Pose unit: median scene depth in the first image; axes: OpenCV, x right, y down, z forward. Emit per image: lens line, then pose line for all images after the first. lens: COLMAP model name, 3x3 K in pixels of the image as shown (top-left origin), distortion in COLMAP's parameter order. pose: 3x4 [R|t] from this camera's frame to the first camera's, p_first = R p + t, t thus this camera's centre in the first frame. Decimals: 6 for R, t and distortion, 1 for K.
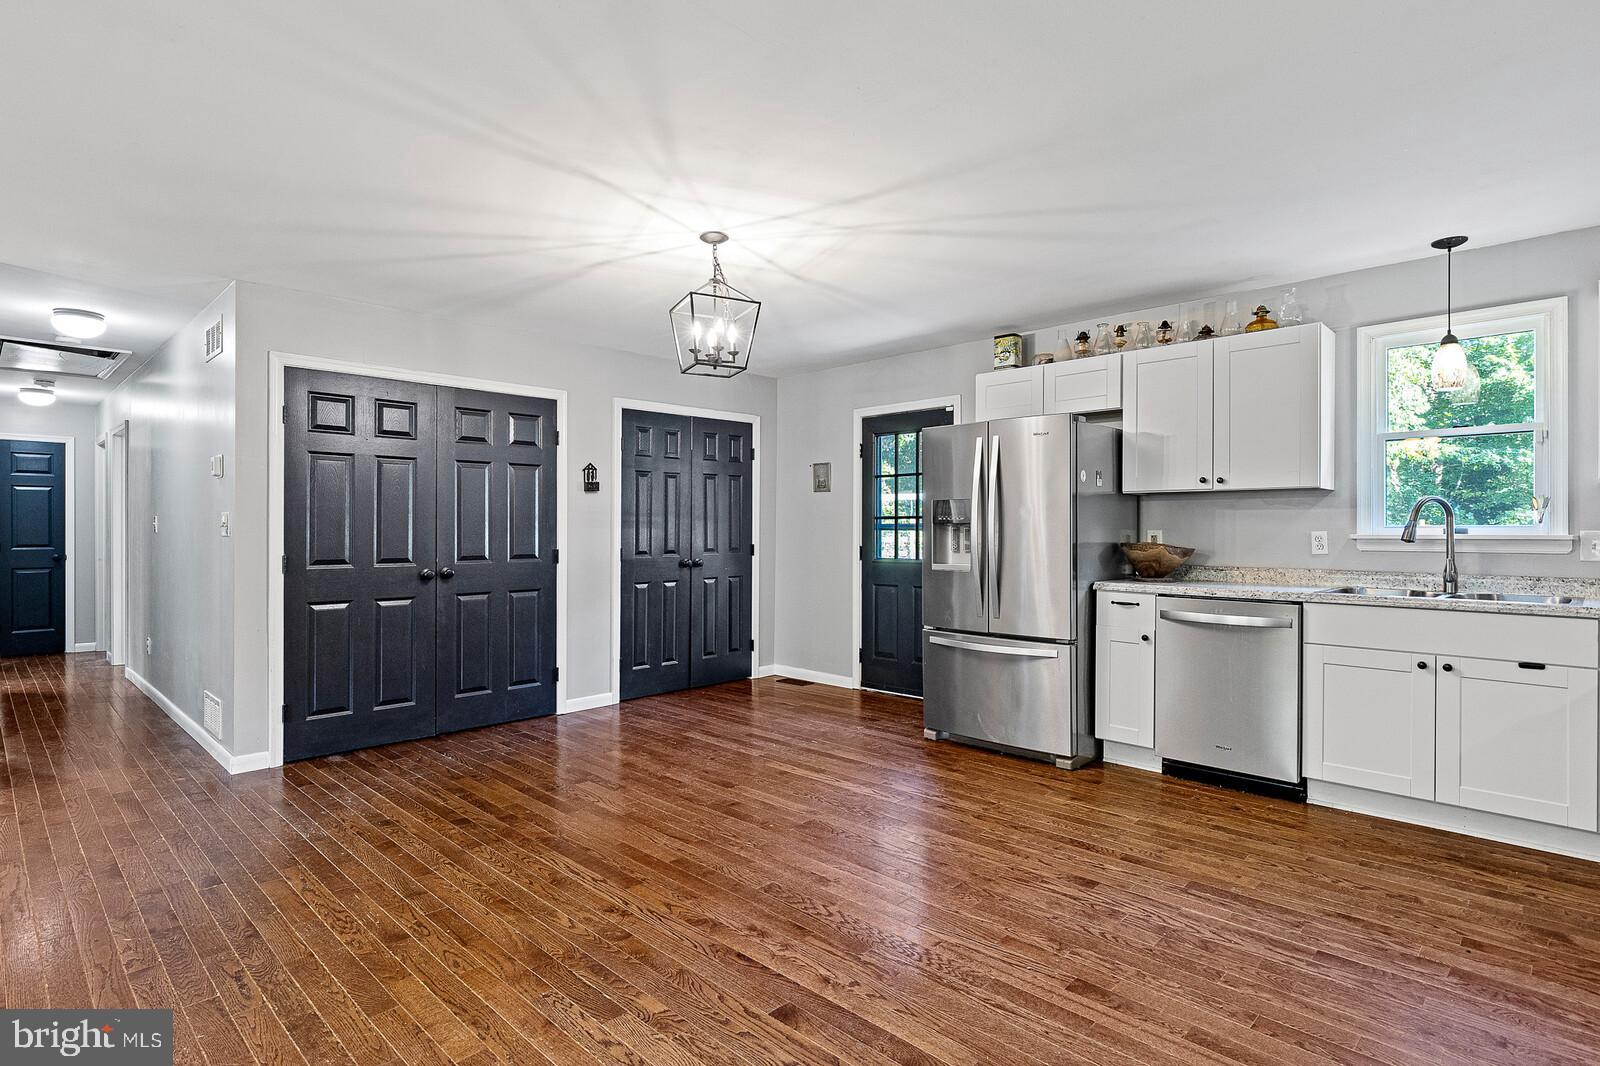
lens RADIAL K [[819.2, 0, 815.6], [0, 819.2, 526.9], [0, 0, 1]] dist [0.002924, -0.000581]
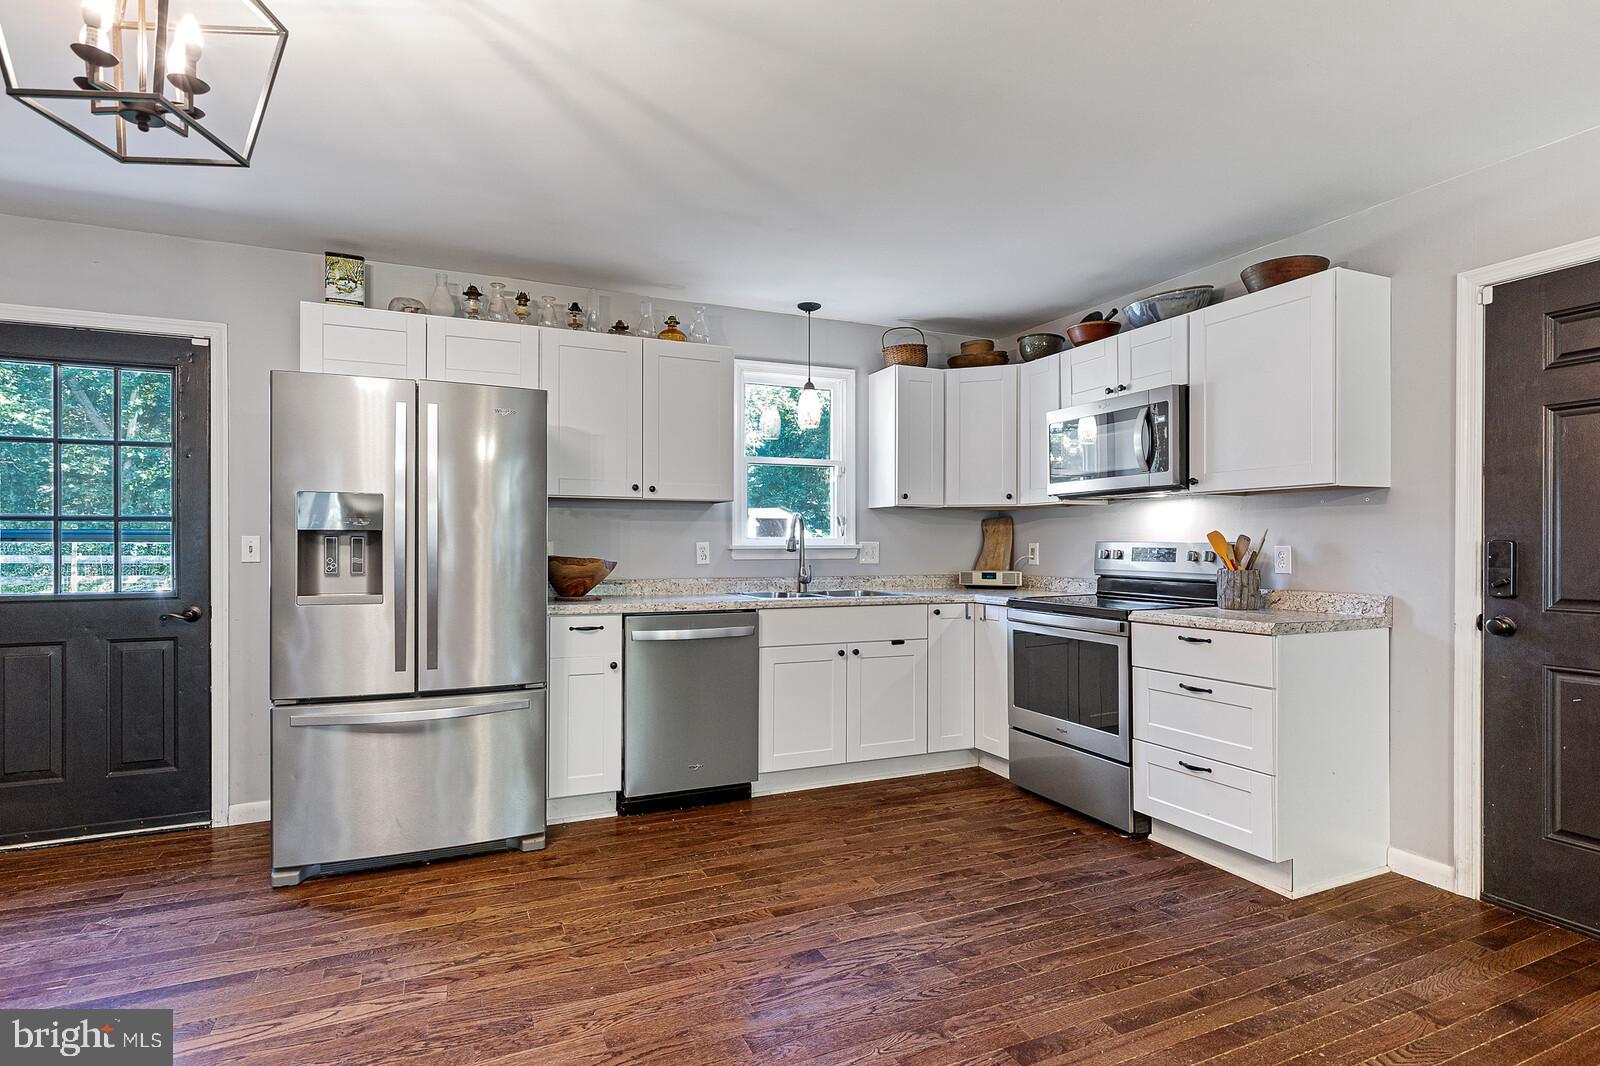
lens RADIAL K [[819.2, 0, 802.2], [0, 819.2, 541.5], [0, 0, 1]] dist [0.002924, -0.000581]
pose [[0.371563, -0.001031, 0.928407, -0.353813], [-0.004884, 0.999983, 0.003066, 0.000569], [-0.928395, -0.005674, 0.371551, 0.531143]]
